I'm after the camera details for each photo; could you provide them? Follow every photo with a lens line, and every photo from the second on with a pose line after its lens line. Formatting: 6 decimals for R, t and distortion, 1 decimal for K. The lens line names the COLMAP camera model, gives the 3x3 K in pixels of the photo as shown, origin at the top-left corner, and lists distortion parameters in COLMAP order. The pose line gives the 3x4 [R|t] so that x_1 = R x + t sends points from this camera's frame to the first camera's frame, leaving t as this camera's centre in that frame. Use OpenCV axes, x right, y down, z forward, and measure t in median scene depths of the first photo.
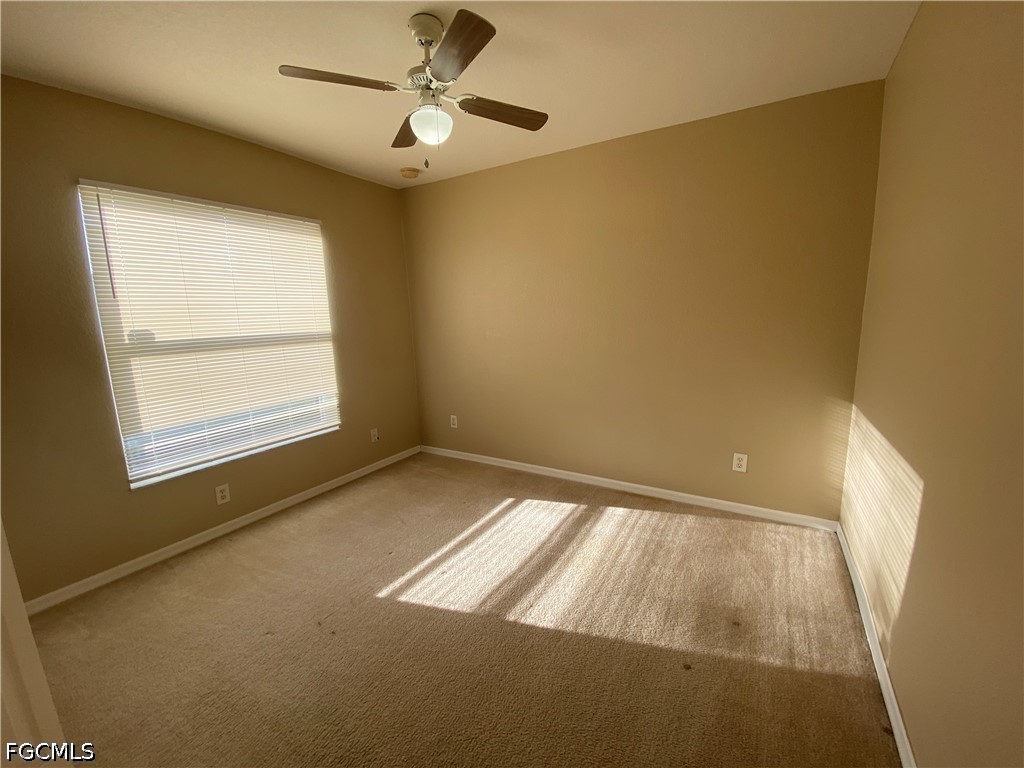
lens RADIAL K [[414.7, 0, 520.3], [0, 414.7, 385.4], [0, 0, 1]] dist [0.003981, -0.005779]
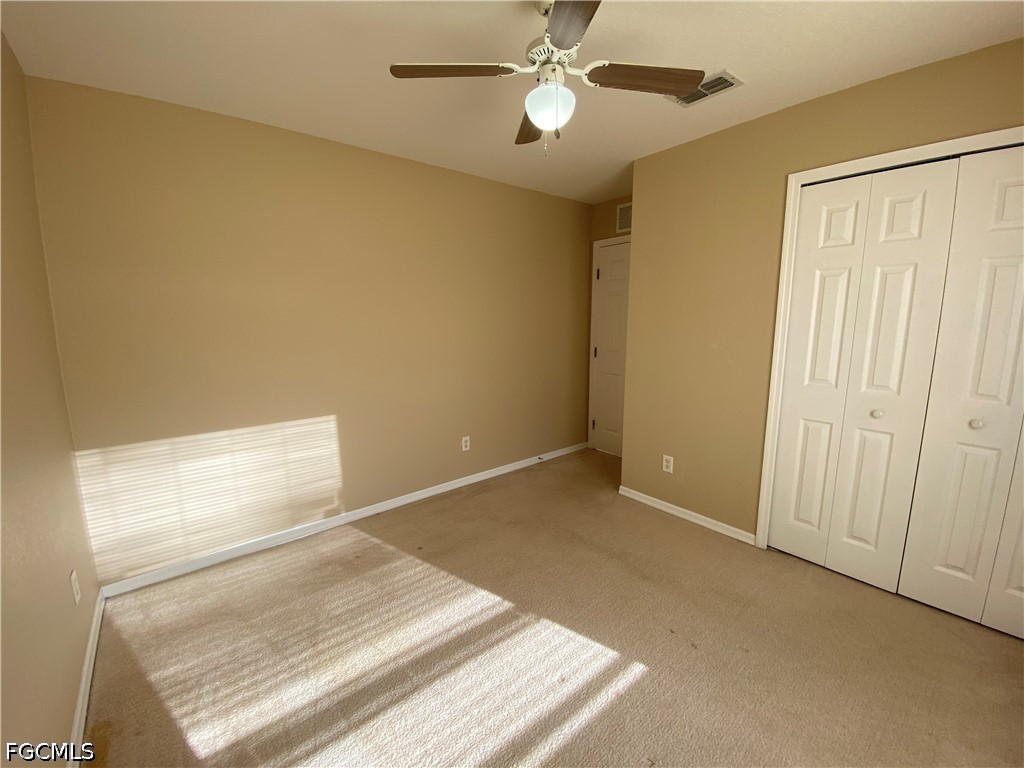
lens RADIAL K [[414.7, 0, 511.6], [0, 414.7, 389.8], [0, 0, 1]] dist [0.003981, -0.005779]
pose [[-0.937119, -0.018922, 0.348498, -0.326202], [0.095260, 0.946748, 0.307561, -0.251061], [-0.335759, 0.321419, -0.885413, 1.425663]]
